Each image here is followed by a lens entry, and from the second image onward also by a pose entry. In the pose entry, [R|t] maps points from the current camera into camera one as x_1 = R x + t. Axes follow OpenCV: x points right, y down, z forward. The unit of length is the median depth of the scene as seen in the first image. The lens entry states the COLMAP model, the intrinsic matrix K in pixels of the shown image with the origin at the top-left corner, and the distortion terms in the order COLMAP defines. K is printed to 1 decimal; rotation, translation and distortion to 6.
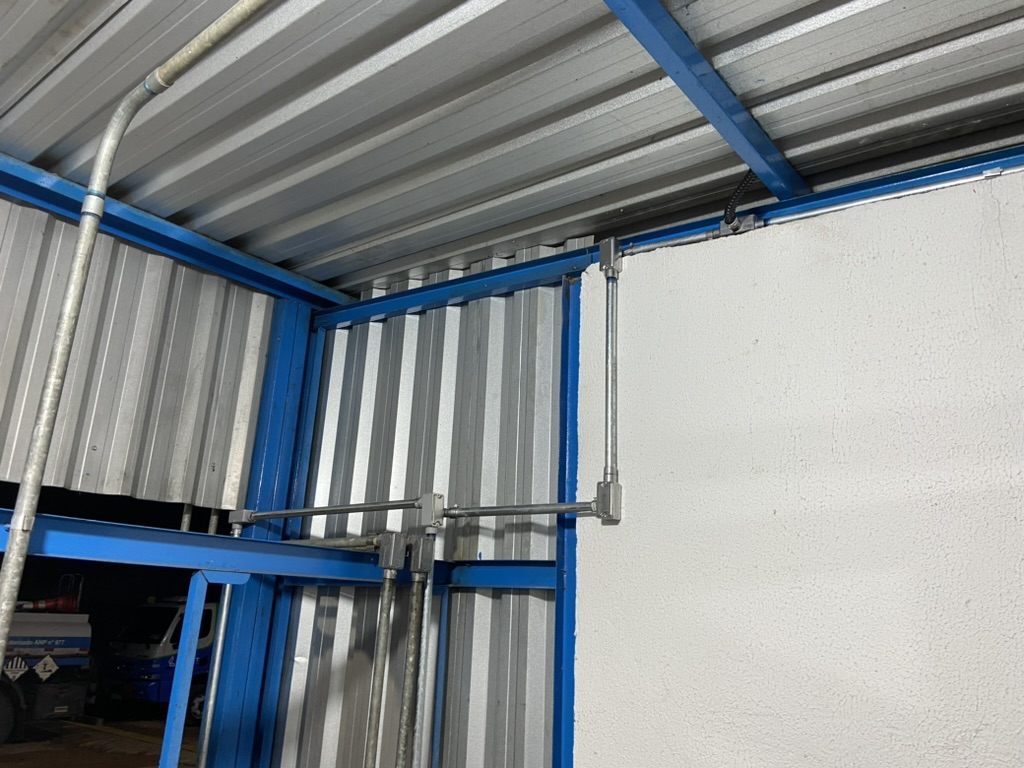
lens RADIAL K [[770.0, 0, 512.2], [0, 770.0, 381.4], [0, 0, 1]] dist [0.011286, -0.007422]
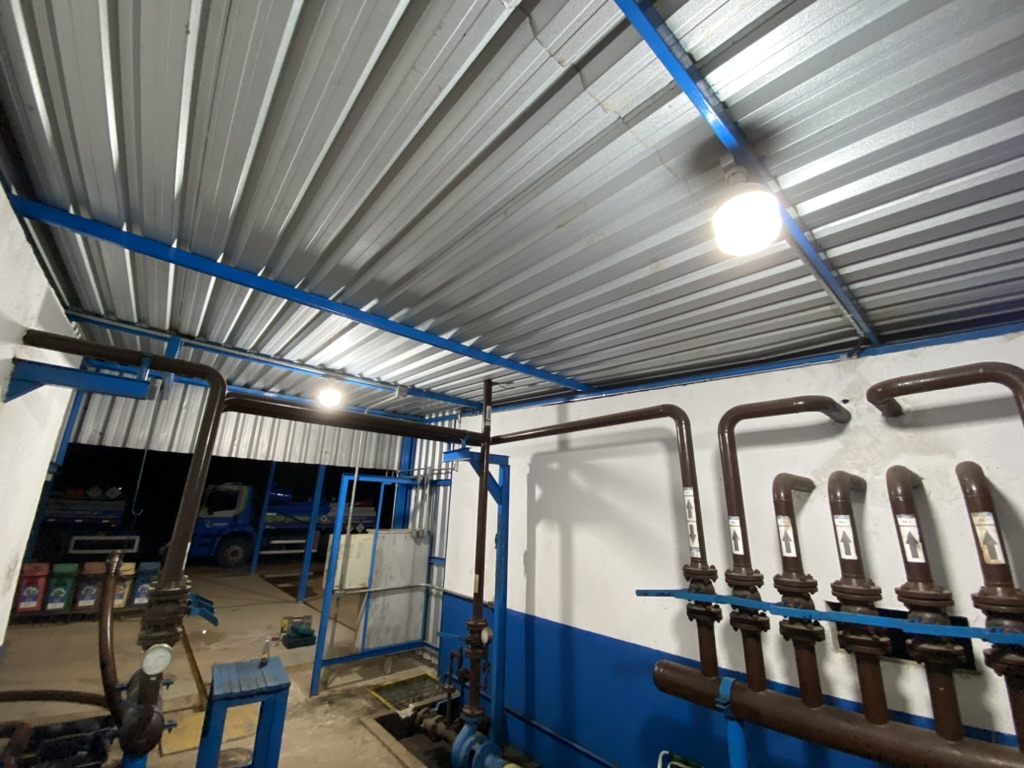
lens RADIAL K [[410.5, 0, 512.6], [0, 410.5, 386.3], [0, 0, 1]] dist [-0.018103, -0.000747]
pose [[0.983109, -0.074568, -0.167142, 0.778326], [0.074564, 0.997196, -0.006309, -0.269344], [0.167143, -0.006260, 0.985913, -1.306888]]
